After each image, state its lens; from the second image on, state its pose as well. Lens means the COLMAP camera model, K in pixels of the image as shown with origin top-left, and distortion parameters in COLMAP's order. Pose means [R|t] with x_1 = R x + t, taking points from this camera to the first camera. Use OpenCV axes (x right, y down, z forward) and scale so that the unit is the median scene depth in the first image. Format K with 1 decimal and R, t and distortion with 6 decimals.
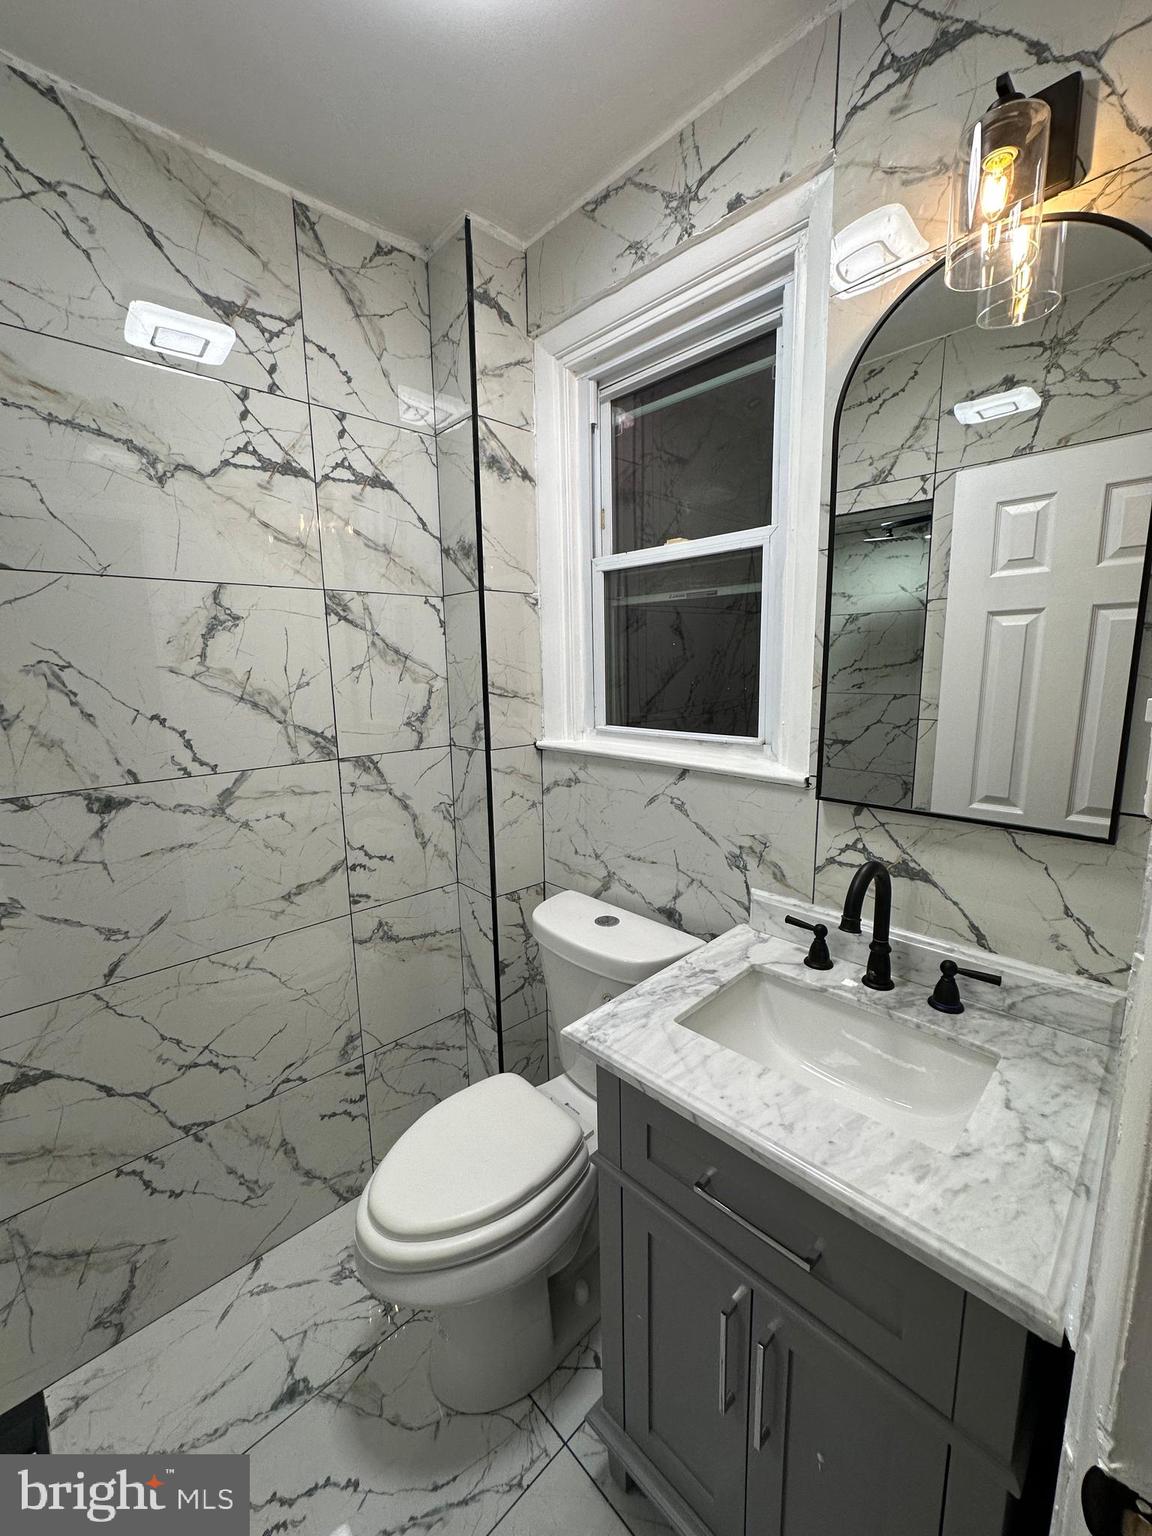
lens RADIAL K [[614.1, 0, 576.0], [0, 614.1, 768.0], [0, 0, 1]] dist [-0.004445, 0.001040]
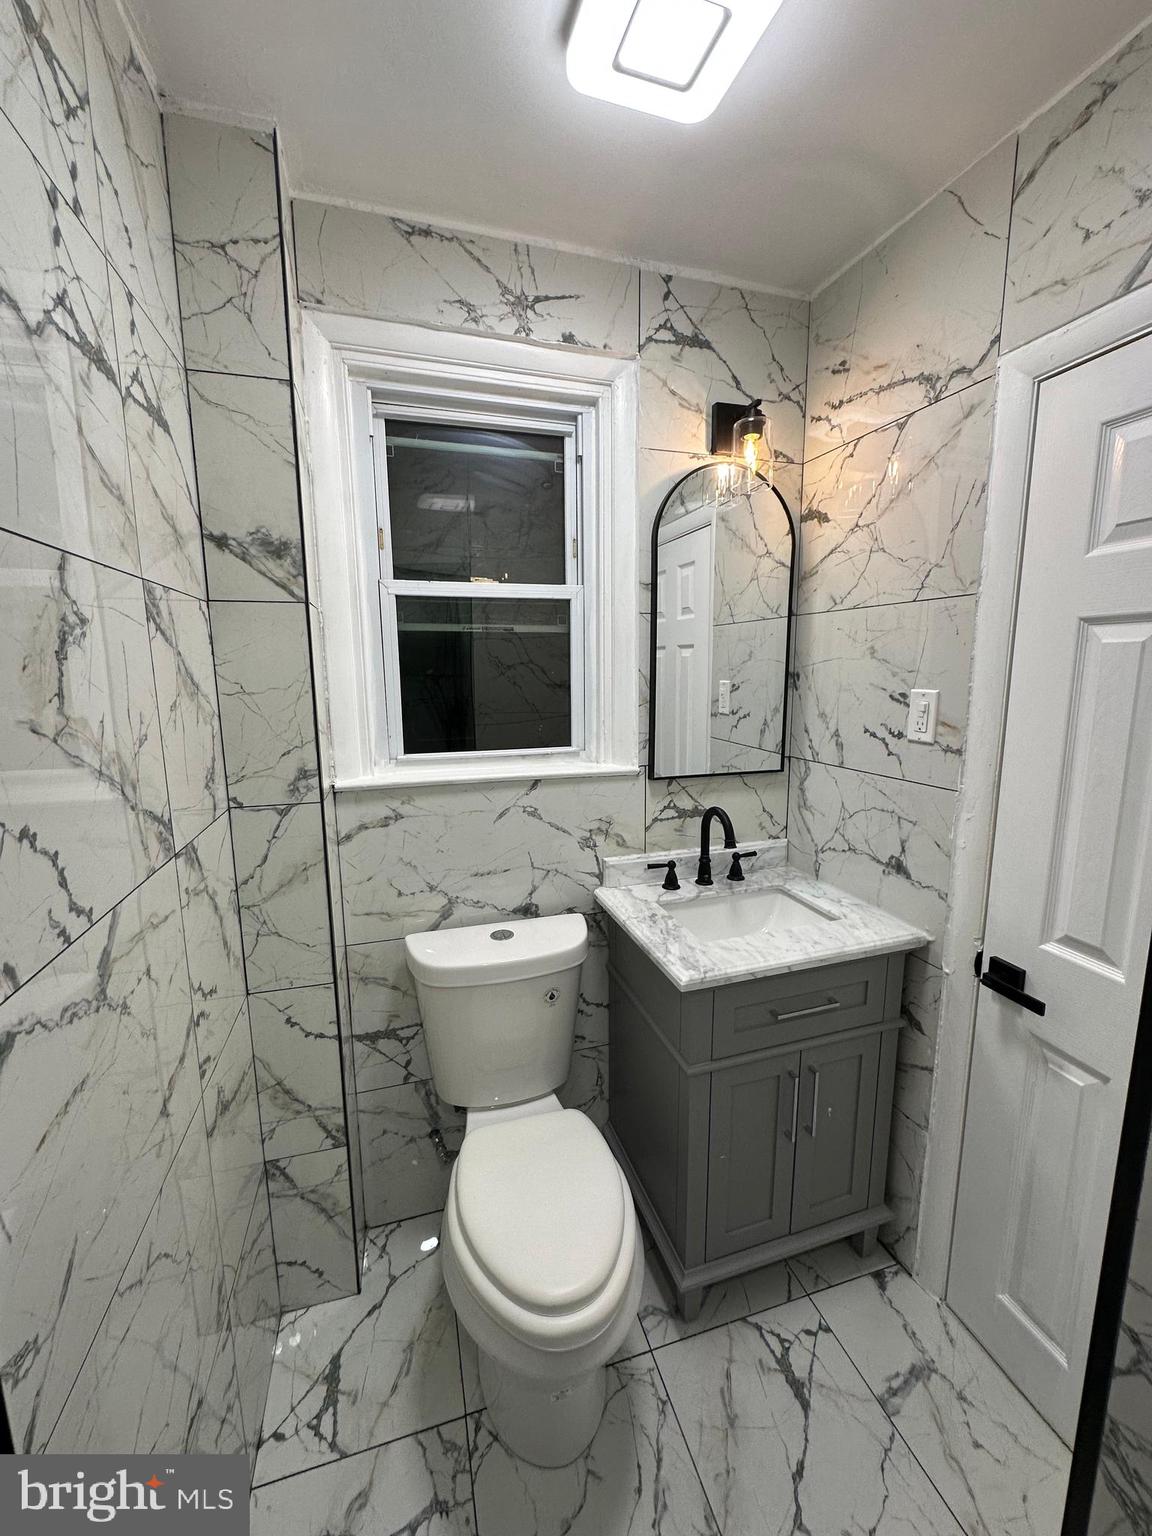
lens RADIAL K [[614.1, 0, 576.0], [0, 614.1, 768.0], [0, 0, 1]] dist [-0.004445, 0.001040]
pose [[0.446763, -0.132865, 0.884732, -0.883775], [0.152810, 0.985712, 0.070866, -0.098706], [-0.881506, 0.103536, 0.460682, 0.422326]]
